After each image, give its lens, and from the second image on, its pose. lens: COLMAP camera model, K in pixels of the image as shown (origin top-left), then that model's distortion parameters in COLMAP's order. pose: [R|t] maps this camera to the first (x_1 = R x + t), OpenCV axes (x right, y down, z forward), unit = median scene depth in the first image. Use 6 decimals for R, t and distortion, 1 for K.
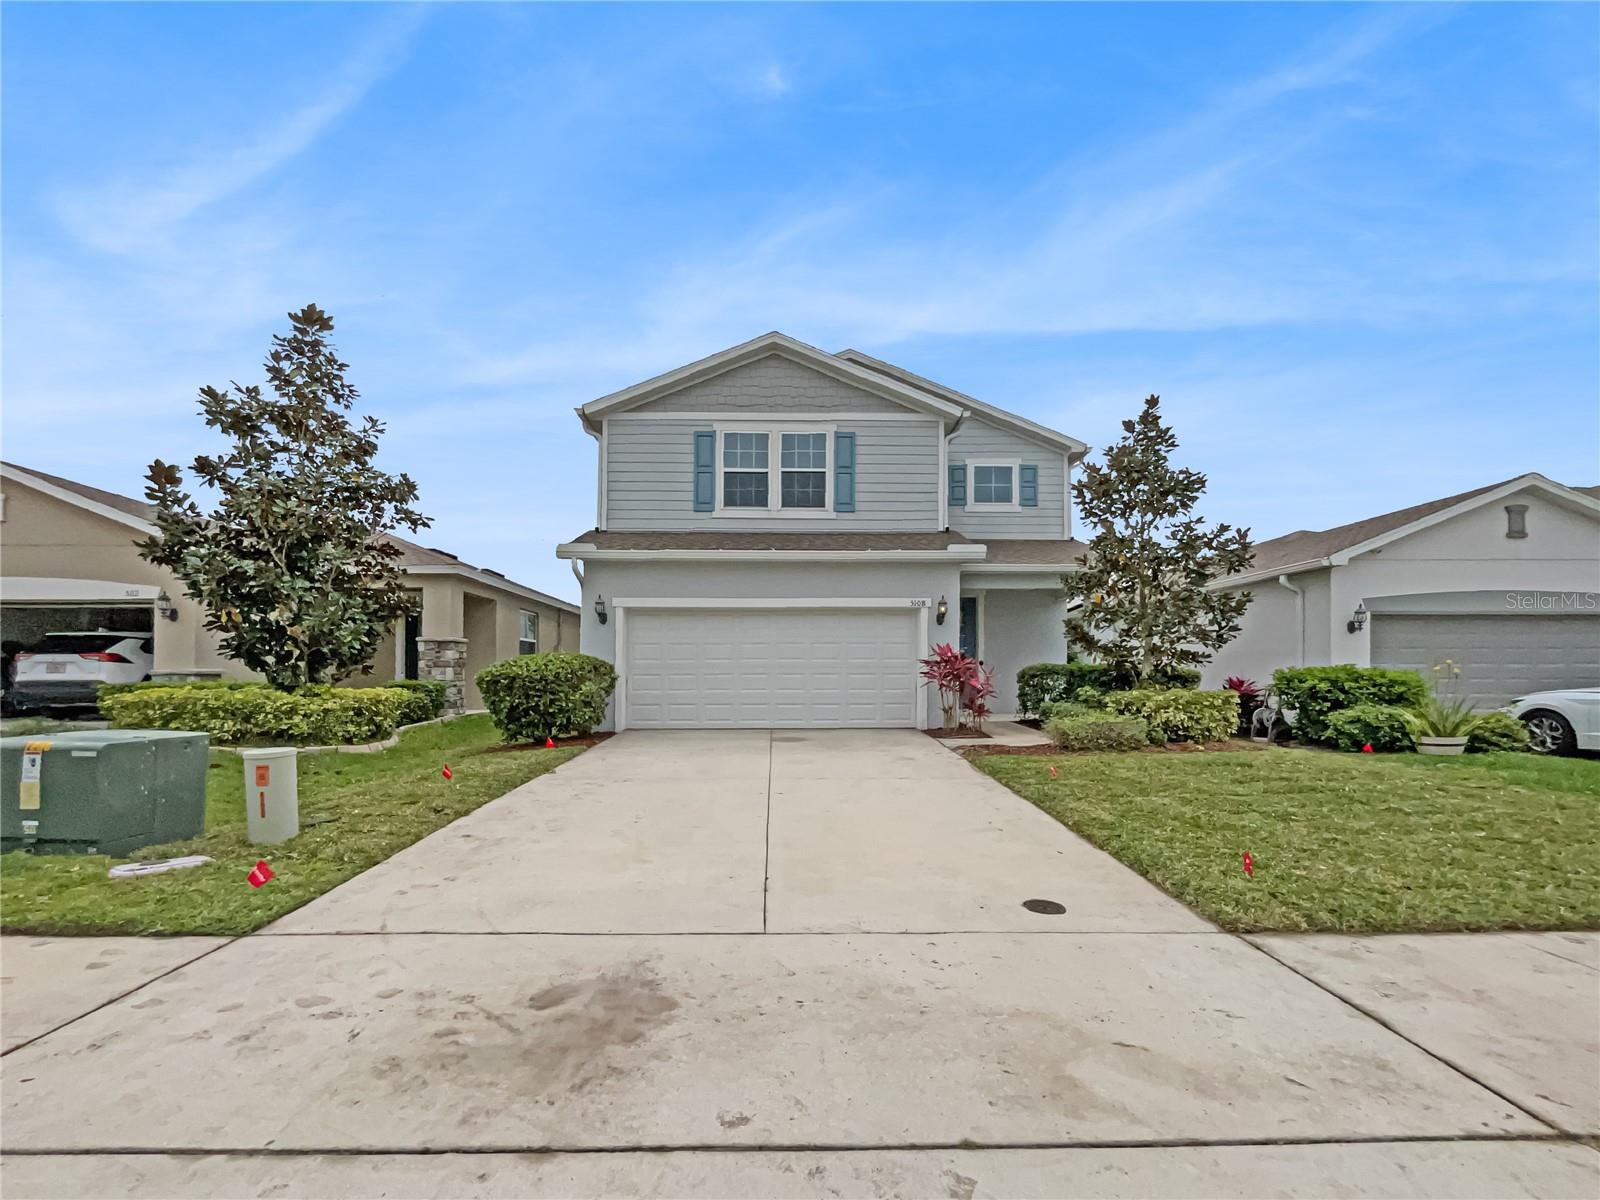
lens RADIAL K [[661.1, 0, 830.9], [0, 661.1, 674.8], [0, 0, 1]] dist [-0.003323, 0.000750]
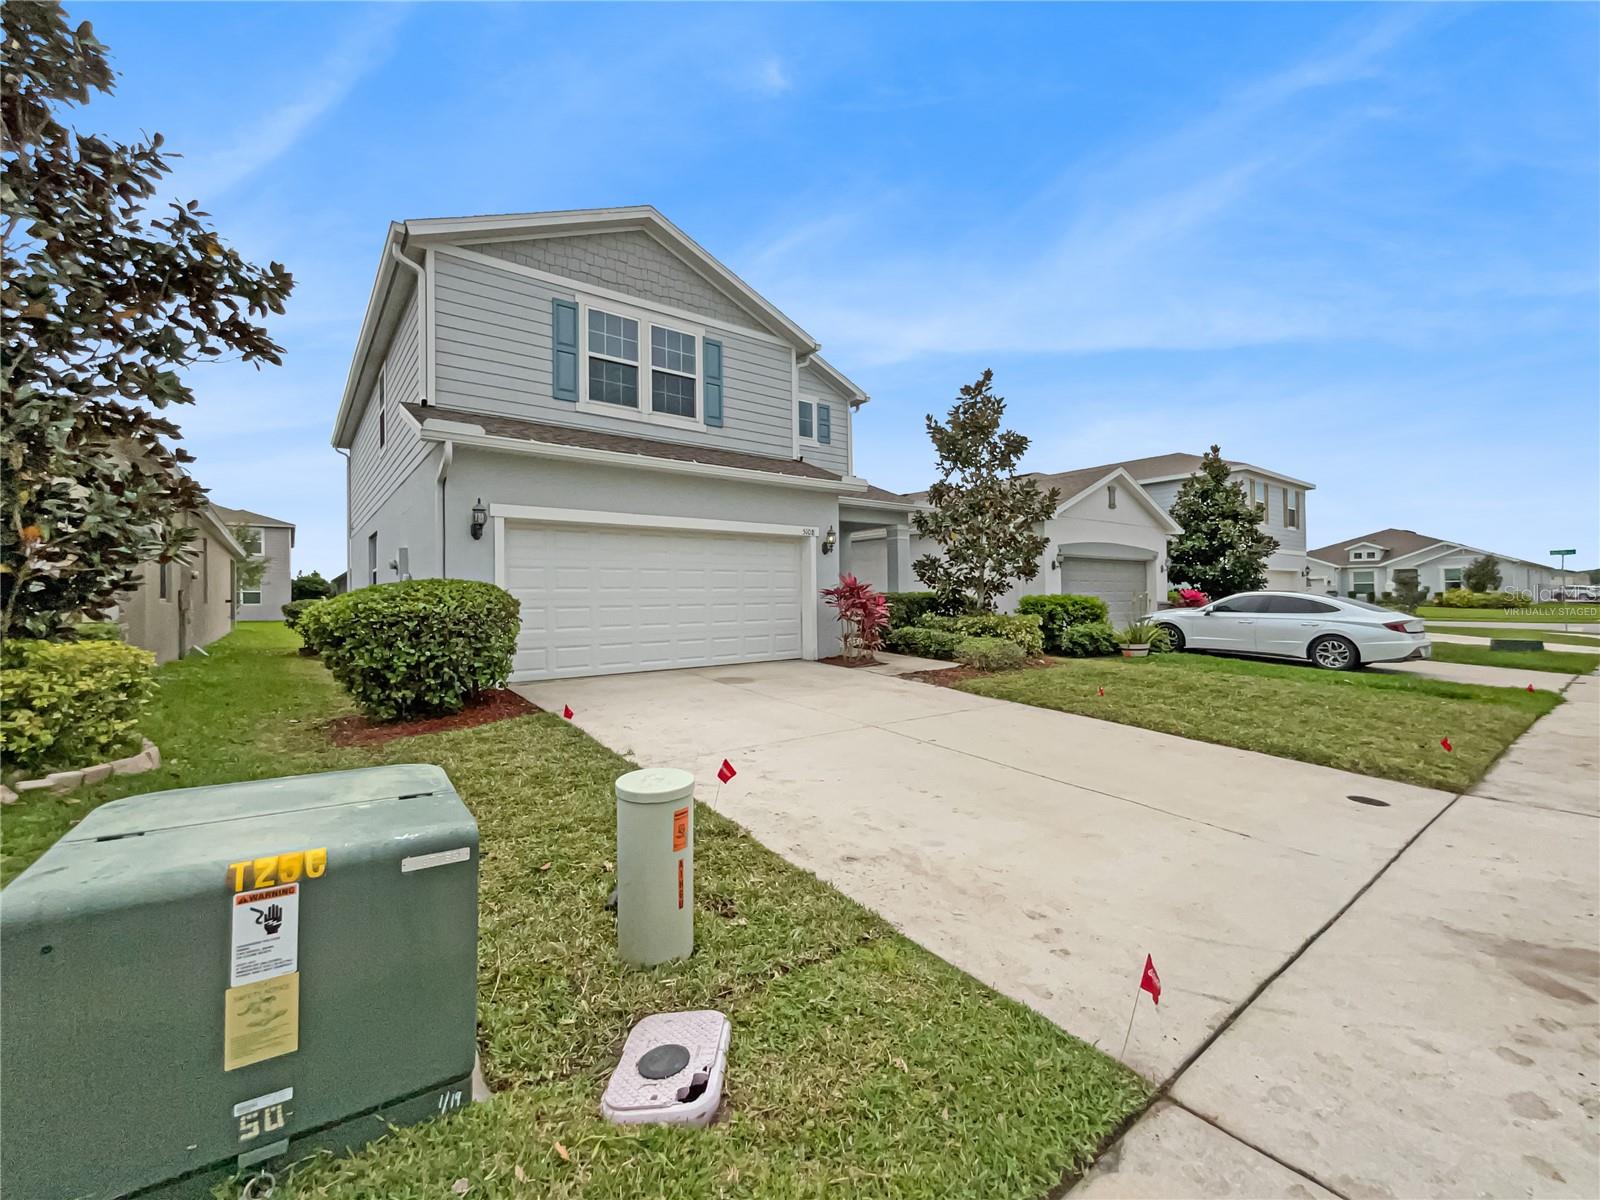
lens RADIAL K [[661.1, 0, 752.6], [0, 661.1, 591.4], [0, 0, 1]] dist [-0.003323, 0.000750]
pose [[0.821743, -0.000493, 0.569858, -0.458960], [0.003519, 0.999985, -0.004209, -0.013950], [-0.569847, 0.005464, 0.821733, 0.219380]]
